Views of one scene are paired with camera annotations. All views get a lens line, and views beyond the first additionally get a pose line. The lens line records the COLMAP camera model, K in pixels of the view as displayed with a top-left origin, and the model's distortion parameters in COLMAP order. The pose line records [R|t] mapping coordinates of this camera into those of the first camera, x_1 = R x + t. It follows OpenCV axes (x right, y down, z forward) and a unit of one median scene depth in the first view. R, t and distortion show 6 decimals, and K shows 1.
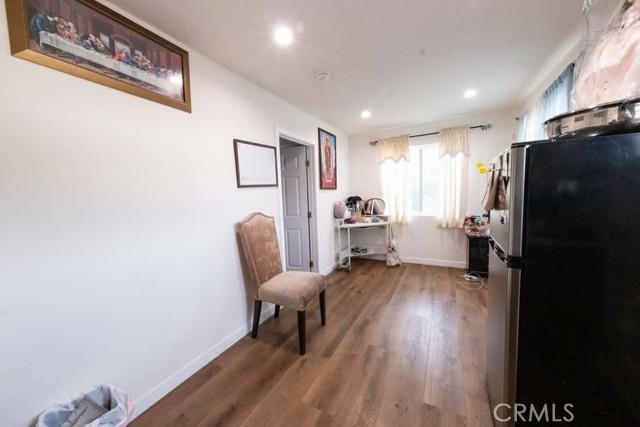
lens RADIAL K [[222.2, 0, 329.1], [0, 222.2, 214.0], [0, 0, 1]] dist [0.006346, -0.001048]
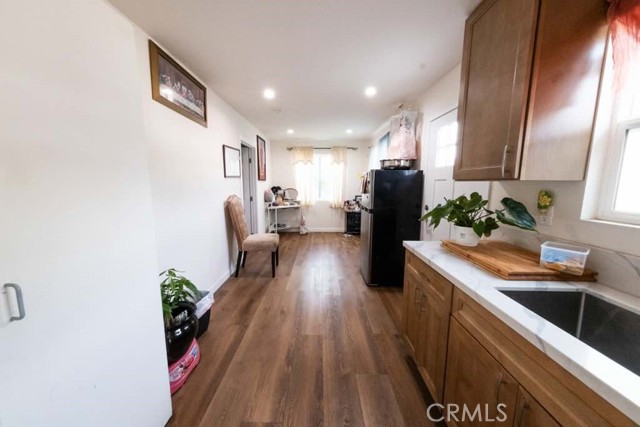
lens RADIAL K [[222.2, 0, 318.7], [0, 222.2, 213.6], [0, 0, 1]] dist [0.006346, -0.001048]
pose [[0.879102, -0.024047, 0.476026, -0.431735], [0.006306, 0.999226, 0.038830, 0.050639], [-0.476591, -0.031133, 0.878574, -0.457294]]
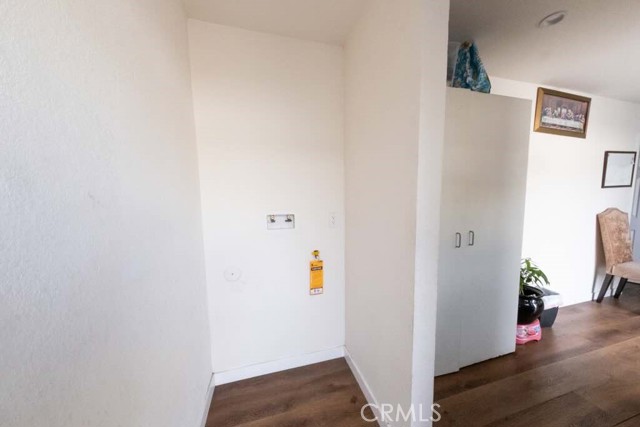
lens RADIAL K [[253.8, 0, 320.1], [0, 253.8, 226.2], [0, 0, 1]] dist [0.003622, -0.000063]
pose [[0.725805, 0.103262, -0.680106, -0.431552], [-0.076206, 0.994653, 0.069694, 0.096026], [0.683667, 0.001244, 0.729793, -0.932006]]
